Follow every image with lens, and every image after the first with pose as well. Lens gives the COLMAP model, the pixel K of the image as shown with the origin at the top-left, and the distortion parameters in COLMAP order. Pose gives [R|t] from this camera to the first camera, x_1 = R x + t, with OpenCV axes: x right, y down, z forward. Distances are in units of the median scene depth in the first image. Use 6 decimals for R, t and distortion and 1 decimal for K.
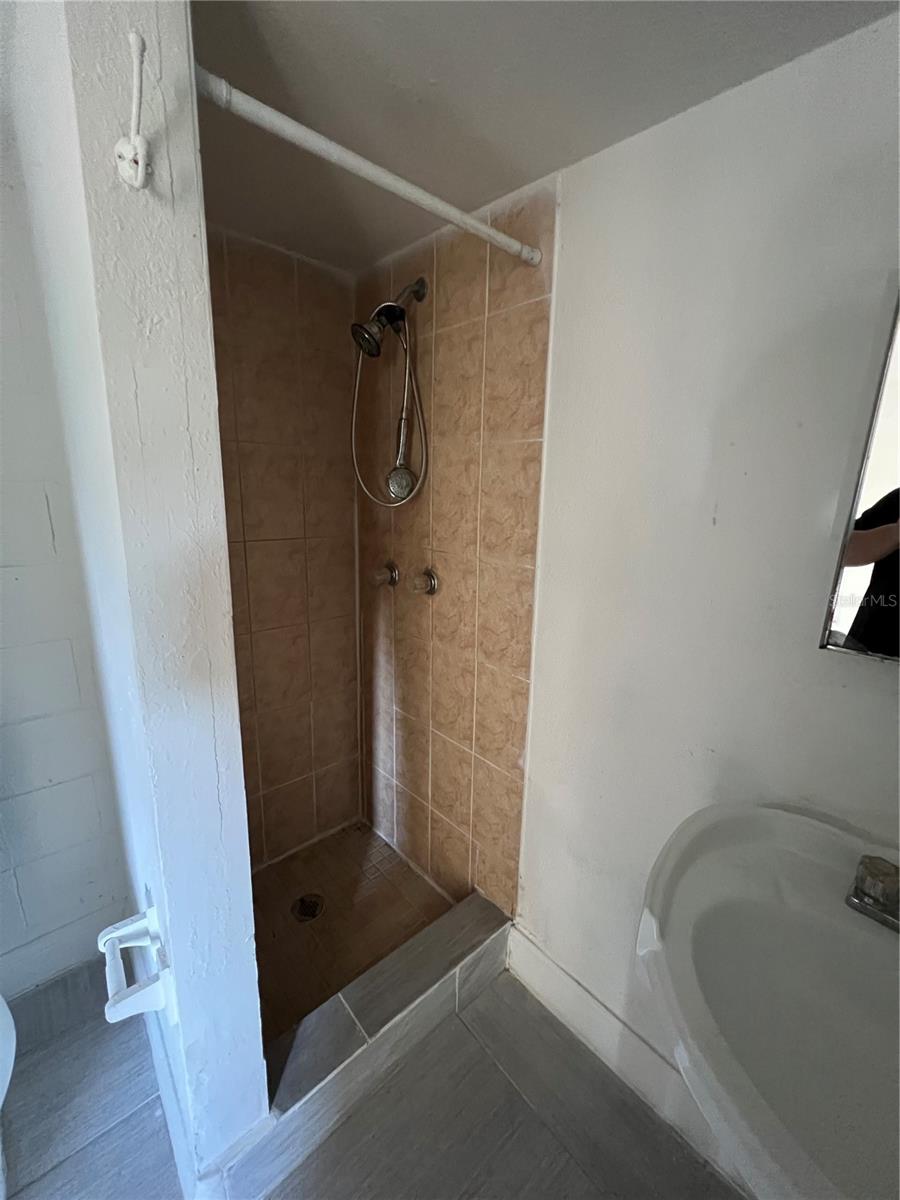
lens RADIAL K [[480.6, 0, 455.8], [0, 480.6, 599.6], [0, 0, 1]] dist [0.000093, 0.000403]
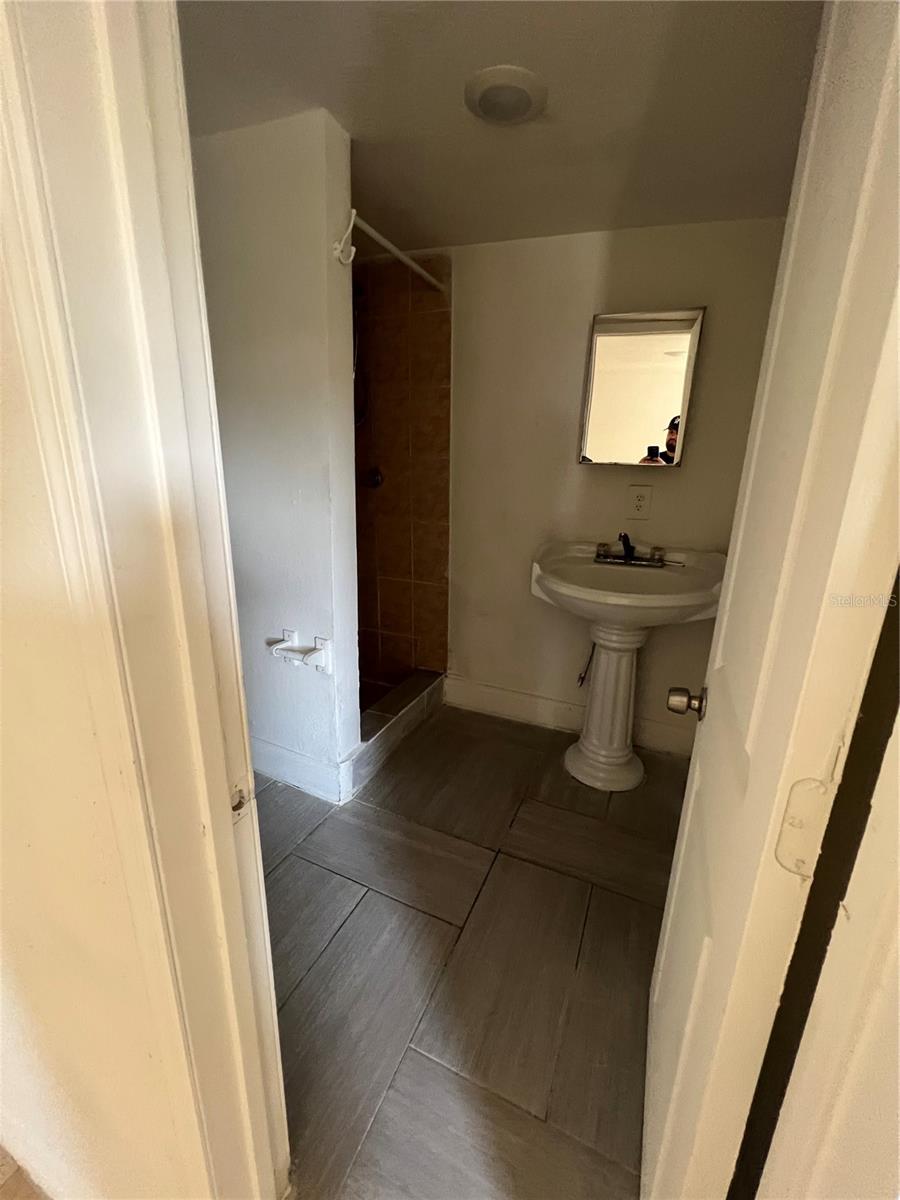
lens RADIAL K [[476.9, 0, 449.3], [0, 476.9, 600.5], [0, 0, 1]] dist [-0.000717, 0.000554]
pose [[0.913537, -0.115125, 0.390125, -0.638590], [0.096890, 0.993093, 0.066179, 0.370223], [-0.395049, -0.022658, 0.918381, -0.721970]]
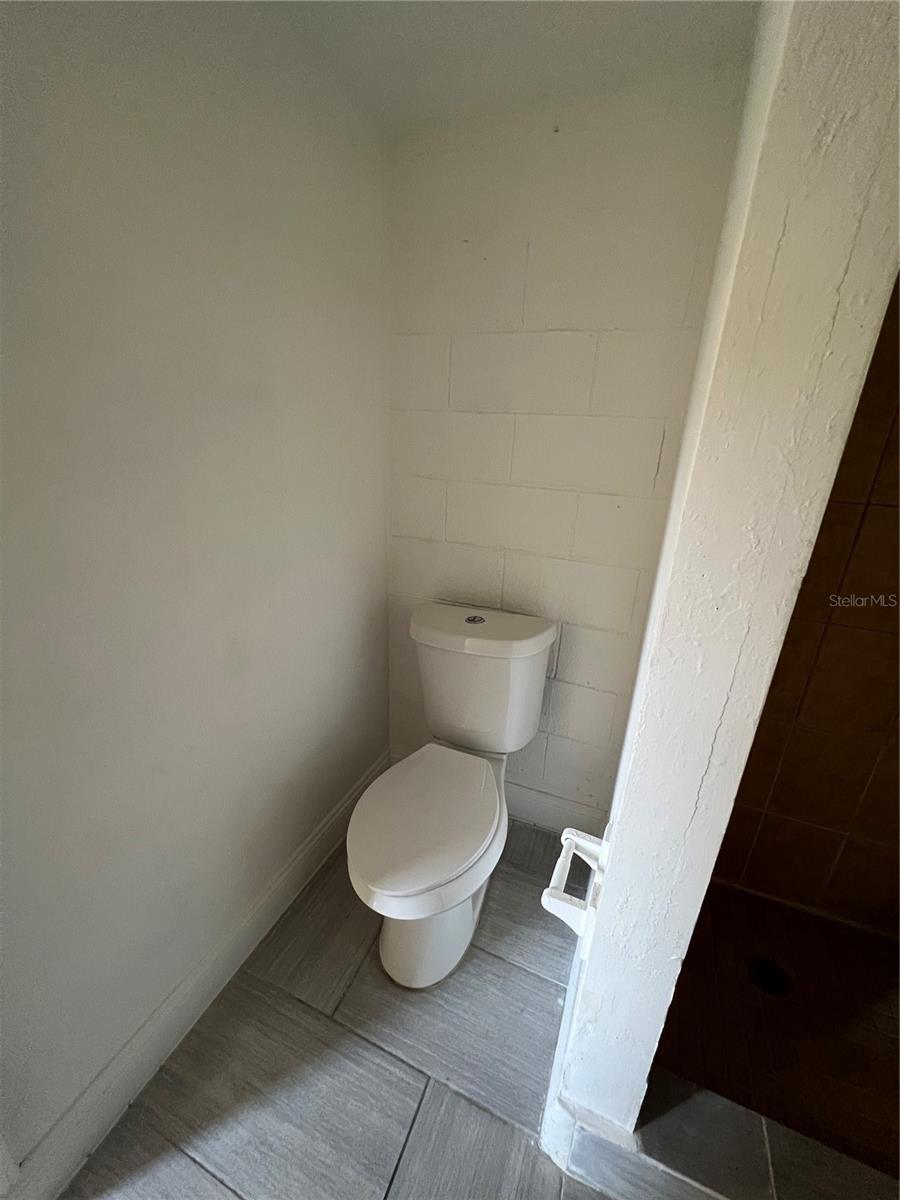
lens RADIAL K [[480.6, 0, 456.0], [0, 480.6, 602.3], [0, 0, 1]] dist [0.000093, 0.000403]
pose [[0.429222, 0.293284, -0.854256, -0.046018], [-0.239050, 0.948971, 0.205691, 0.029083], [0.870990, 0.115922, 0.477429, 0.145864]]
